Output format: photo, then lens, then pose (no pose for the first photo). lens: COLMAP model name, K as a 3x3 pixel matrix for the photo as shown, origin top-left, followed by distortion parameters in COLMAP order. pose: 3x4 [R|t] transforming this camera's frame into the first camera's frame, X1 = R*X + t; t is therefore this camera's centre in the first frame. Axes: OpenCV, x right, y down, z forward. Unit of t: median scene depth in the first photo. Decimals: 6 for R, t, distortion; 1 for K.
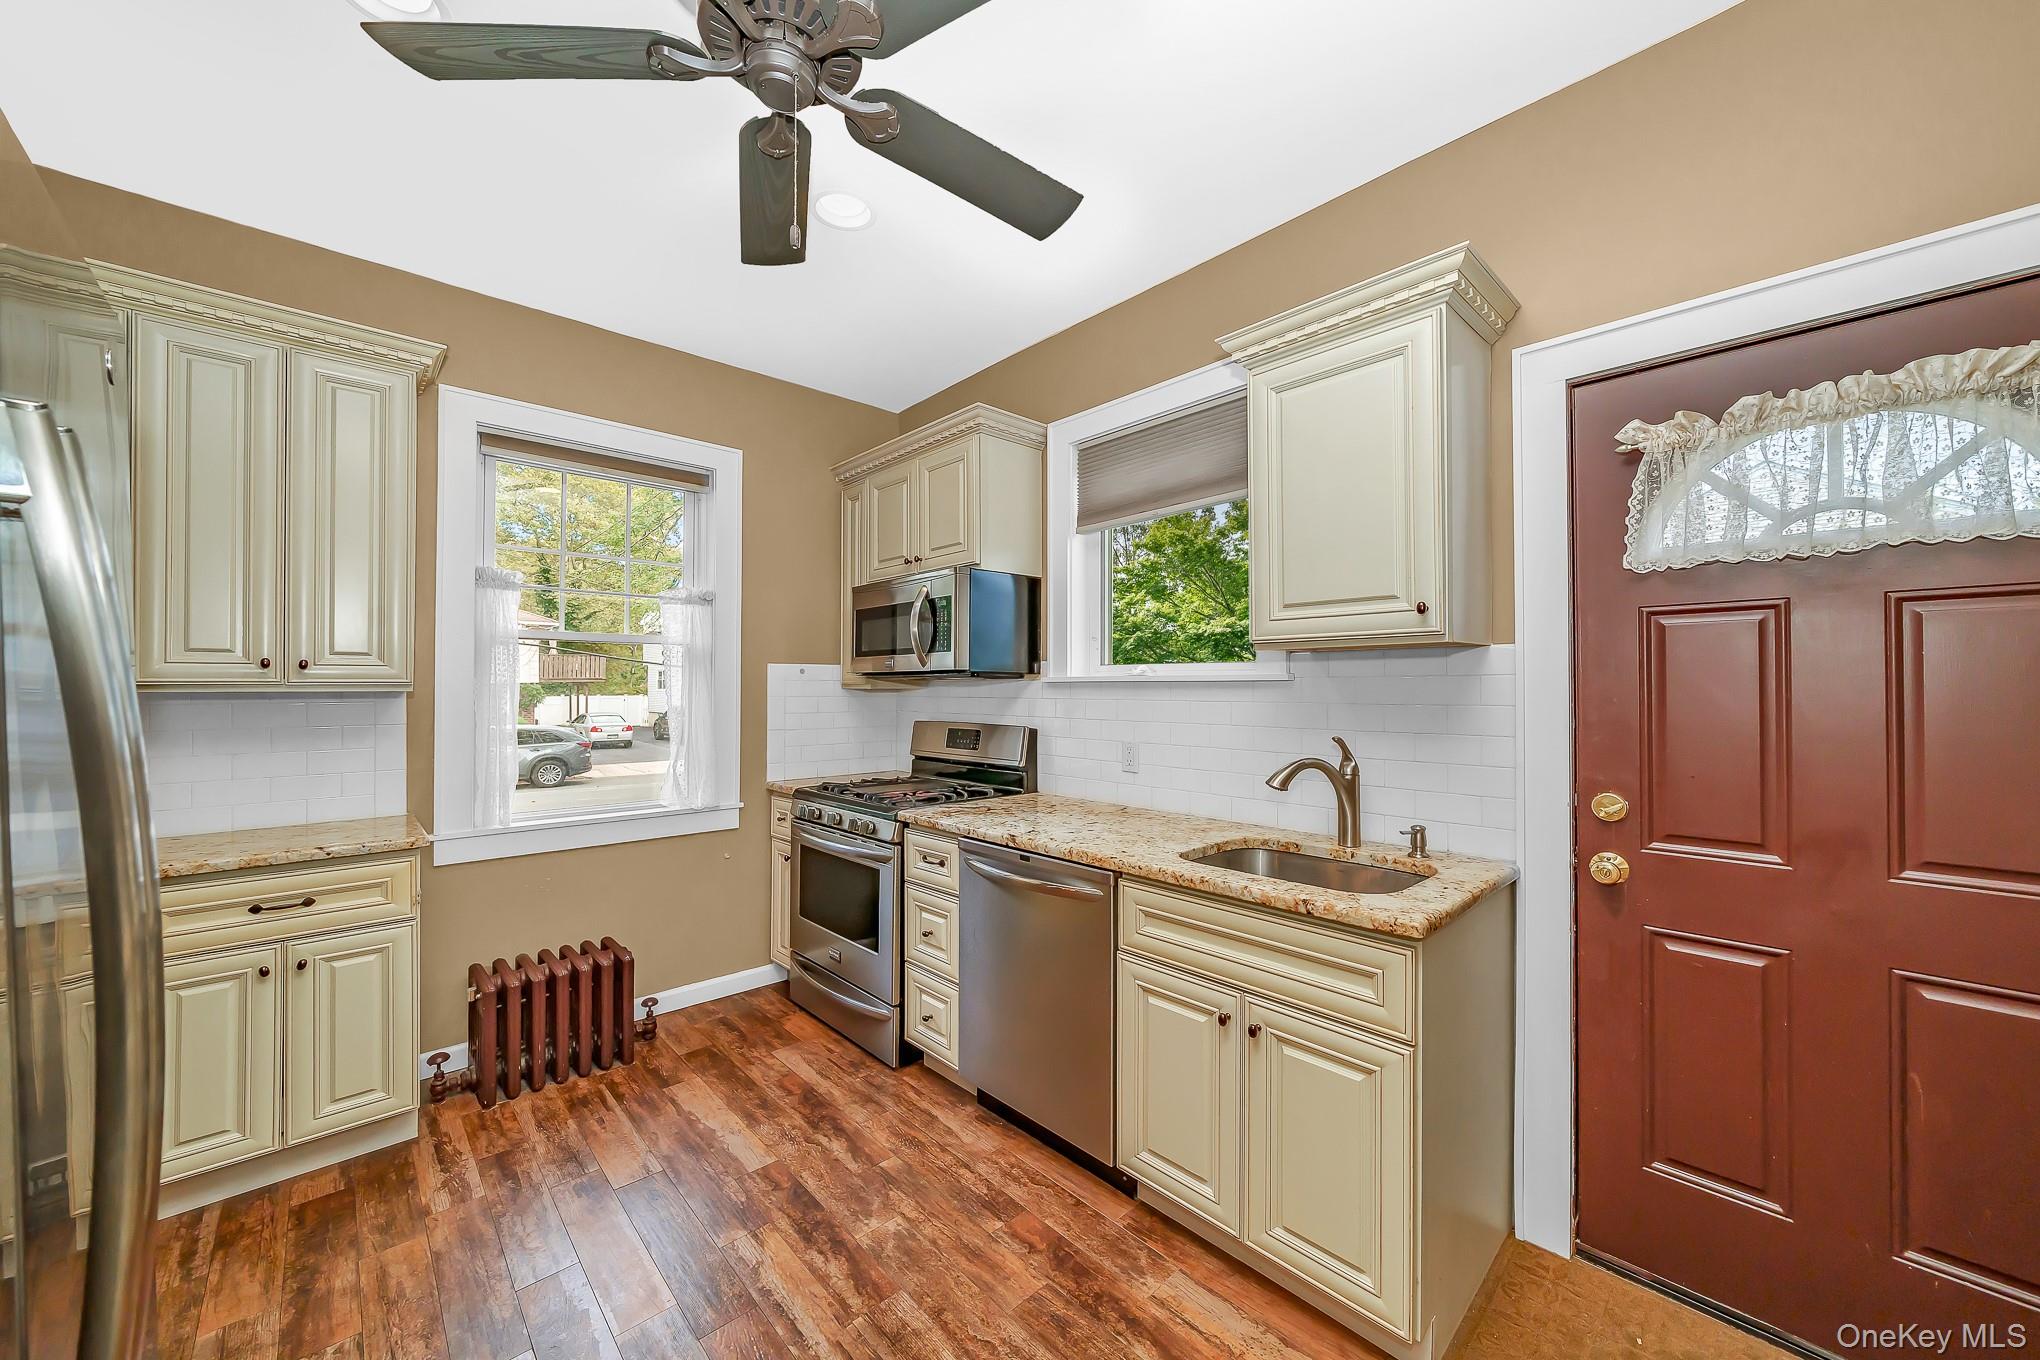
lens RADIAL K [[752.1, 0, 987.8], [0, 752.1, 683.5], [0, 0, 1]] dist [-0.001000, -0.000100]
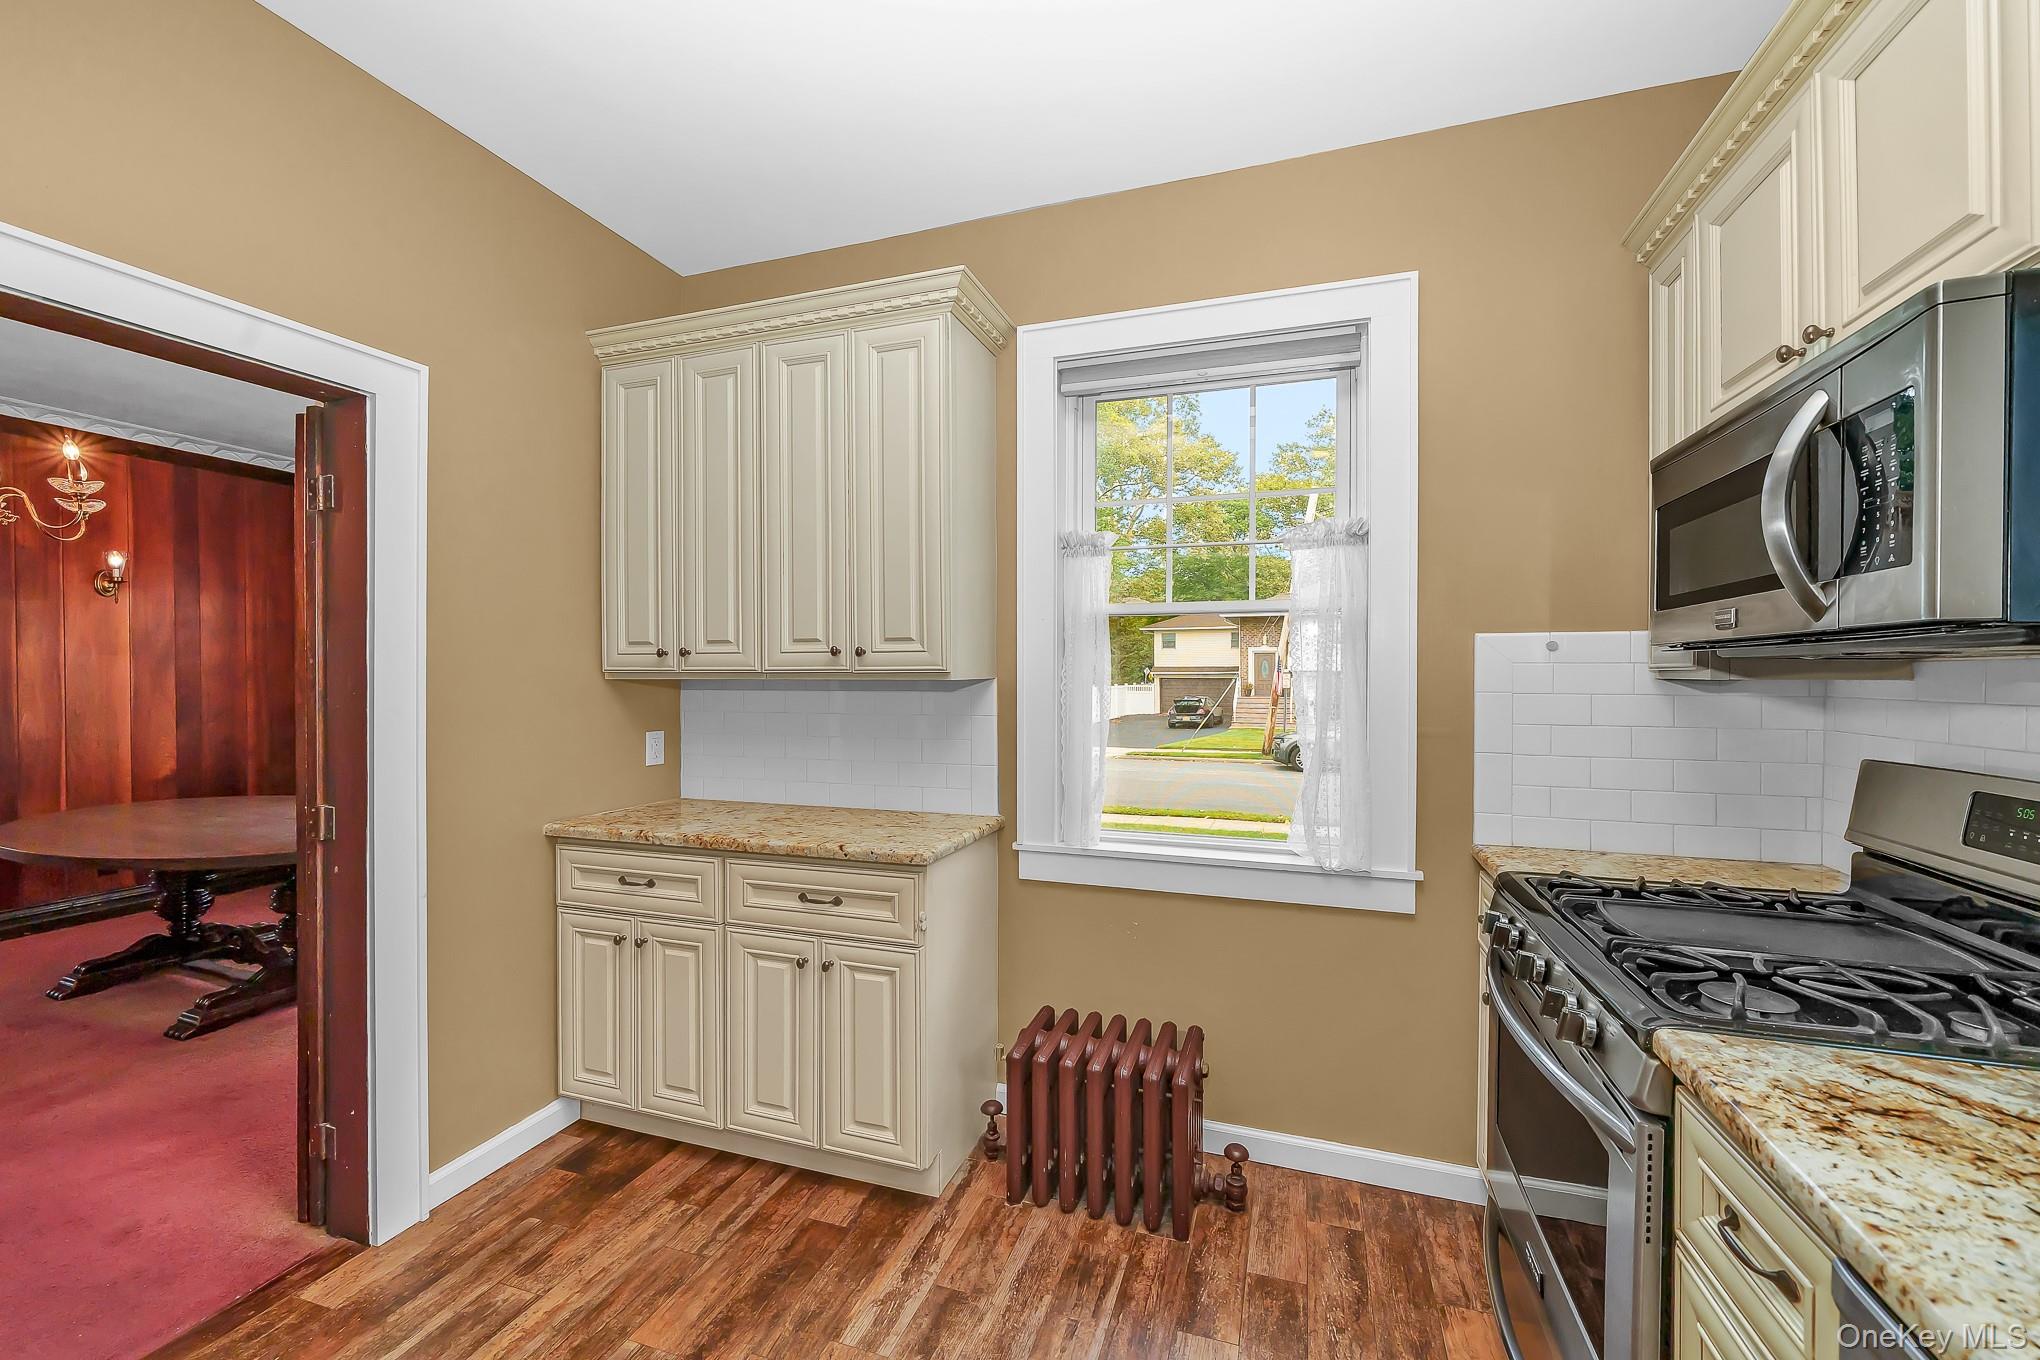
lens RADIAL K [[755.4, 0, 1049.5], [0, 755.4, 673.4], [0, 0, 1]] dist [-0.003647, -0.000213]
pose [[0.507913, -0.000681, -0.861408, 0.045422], [0.003656, 0.999992, 0.001365, 0.001824], [0.861400, -0.003842, 0.507912, 0.620097]]
